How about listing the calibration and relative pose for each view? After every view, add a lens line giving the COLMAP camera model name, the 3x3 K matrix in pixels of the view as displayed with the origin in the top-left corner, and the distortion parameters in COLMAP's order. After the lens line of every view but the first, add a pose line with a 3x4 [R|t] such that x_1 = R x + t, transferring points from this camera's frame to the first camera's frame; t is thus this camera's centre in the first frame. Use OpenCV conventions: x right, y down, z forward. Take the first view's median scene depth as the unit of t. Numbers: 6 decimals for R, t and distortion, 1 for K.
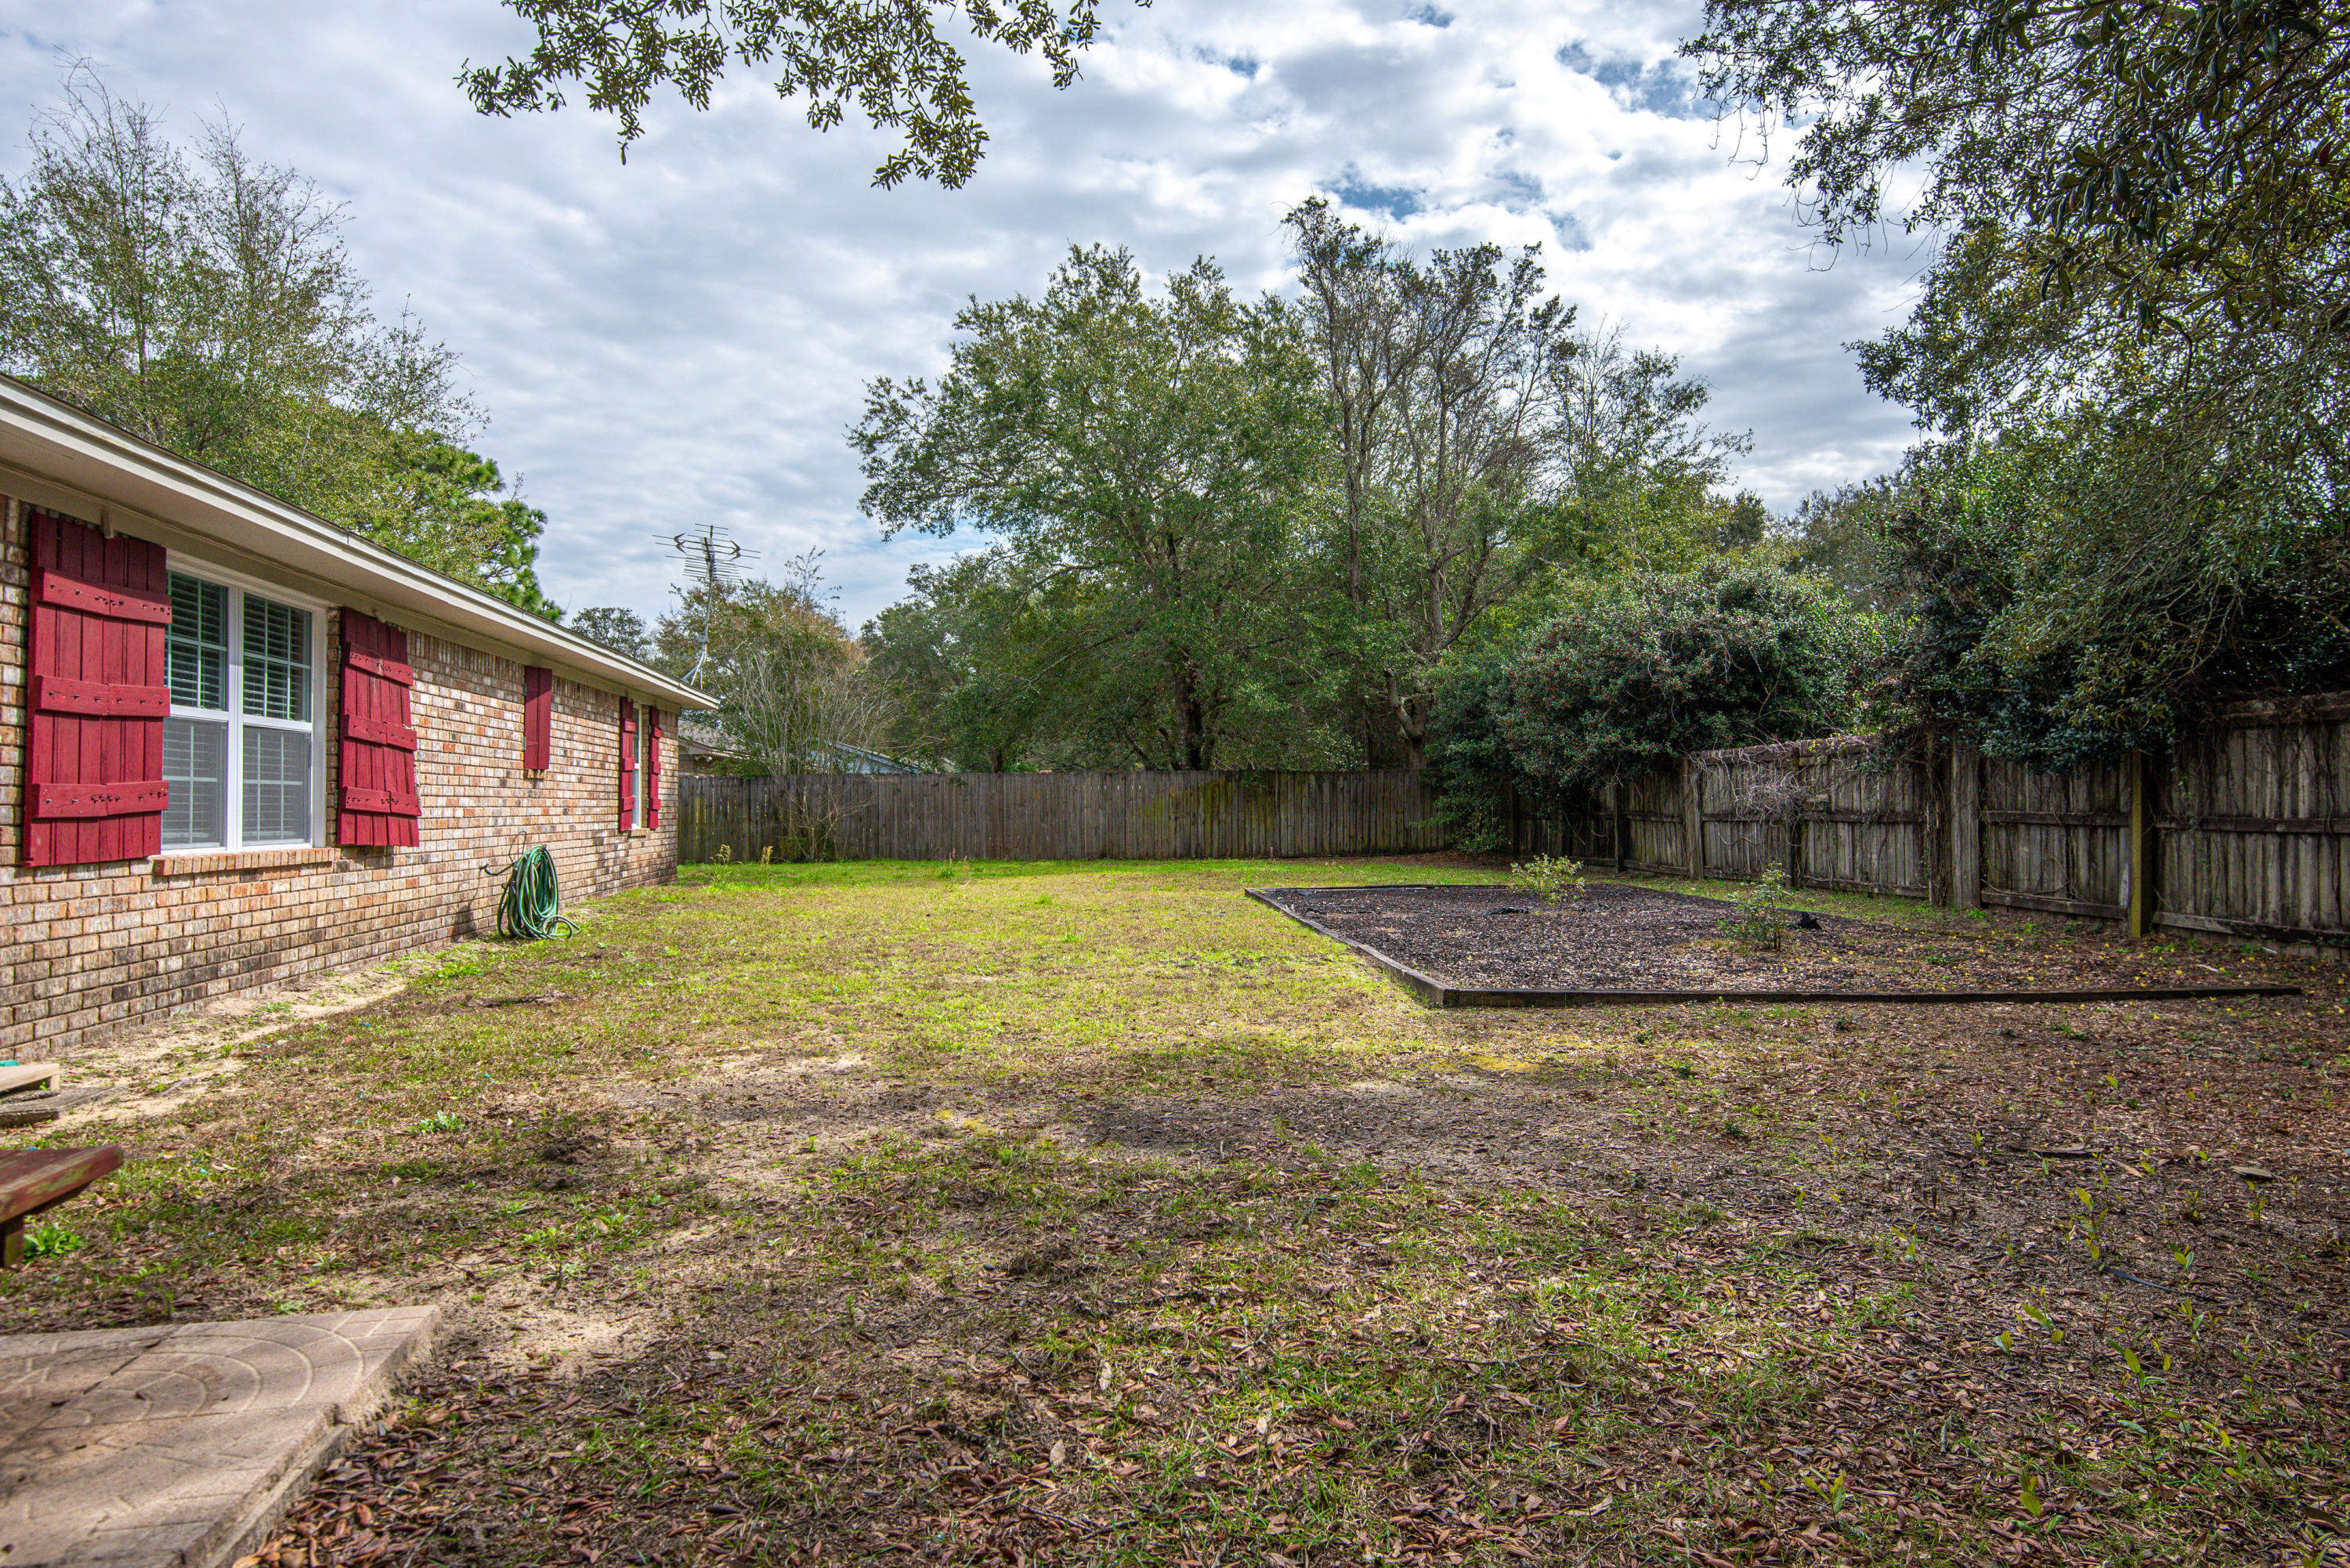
lens RADIAL K [[1362.7, 0, 1176.0], [0, 1362.7, 786.5], [0, 0, 1]] dist [0.015864, -0.006880]
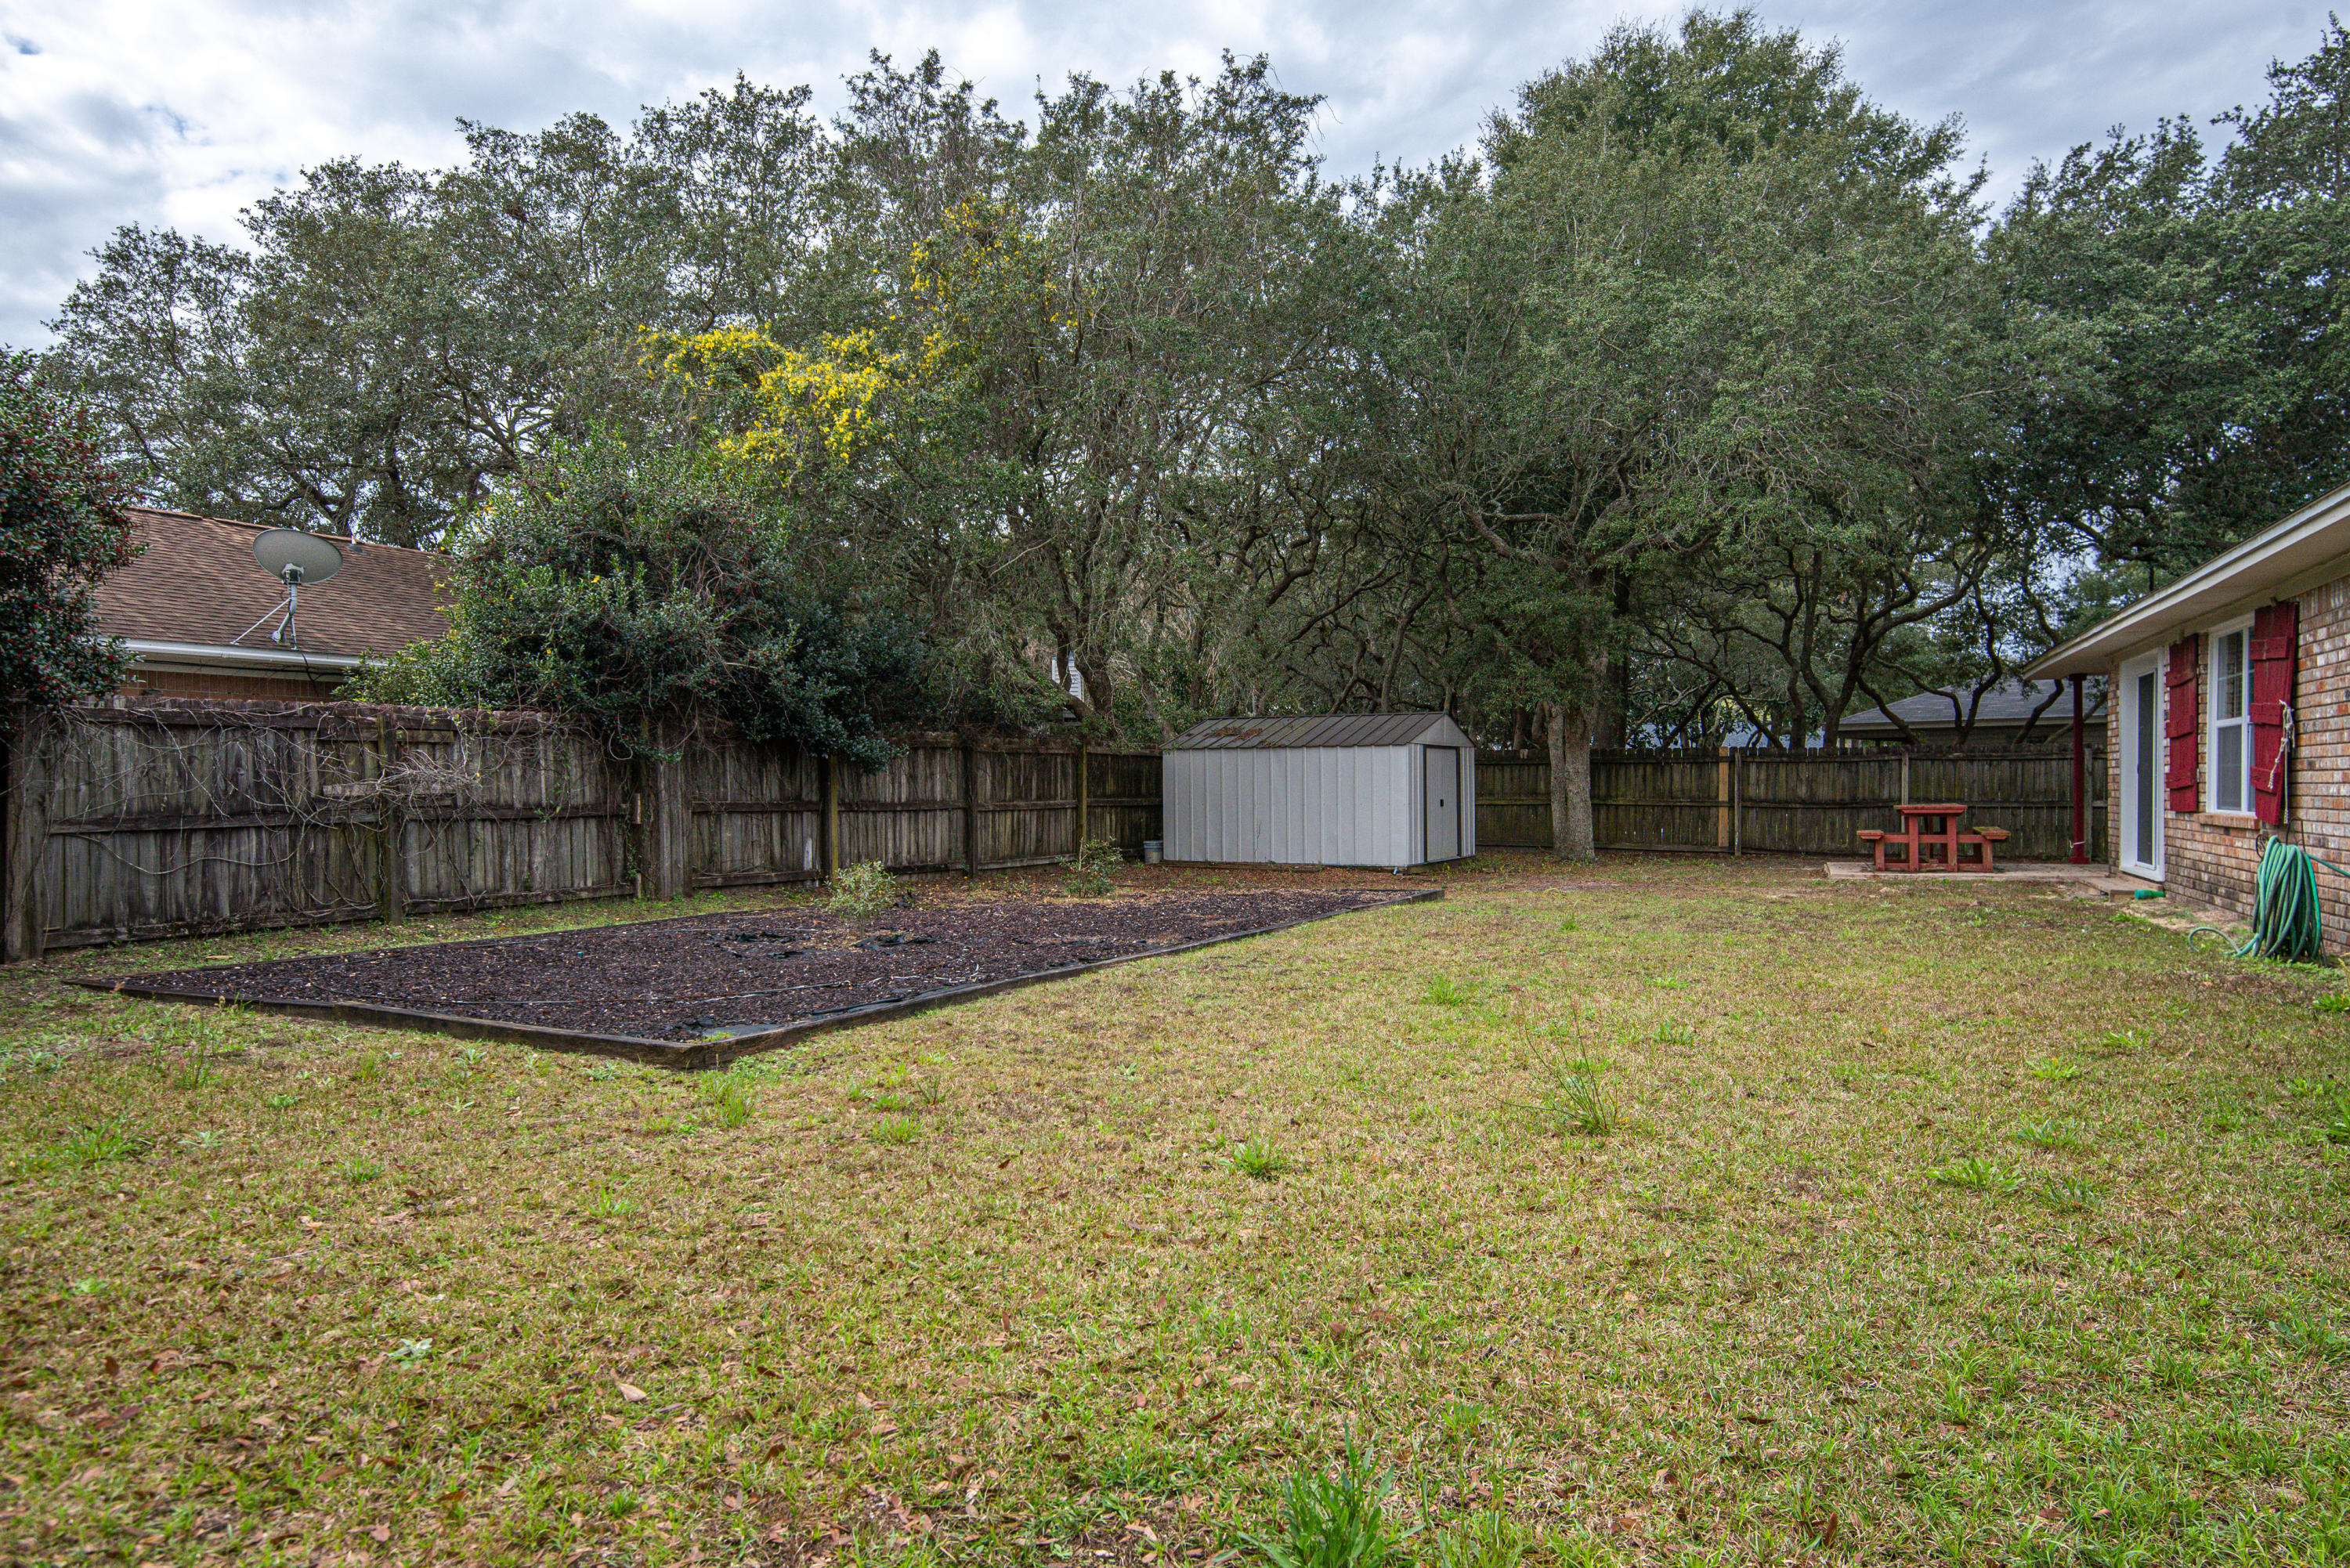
lens RADIAL K [[1392.6, 0, 1178.6], [0, 1392.6, 799.6], [0, 0, 1]] dist [0.021361, -0.007570]
pose [[-0.838902, 0.004553, 0.544263, -0.379567], [0.002329, 0.999986, -0.004775, 0.024710], [-0.544277, -0.002738, -0.838901, 1.924060]]
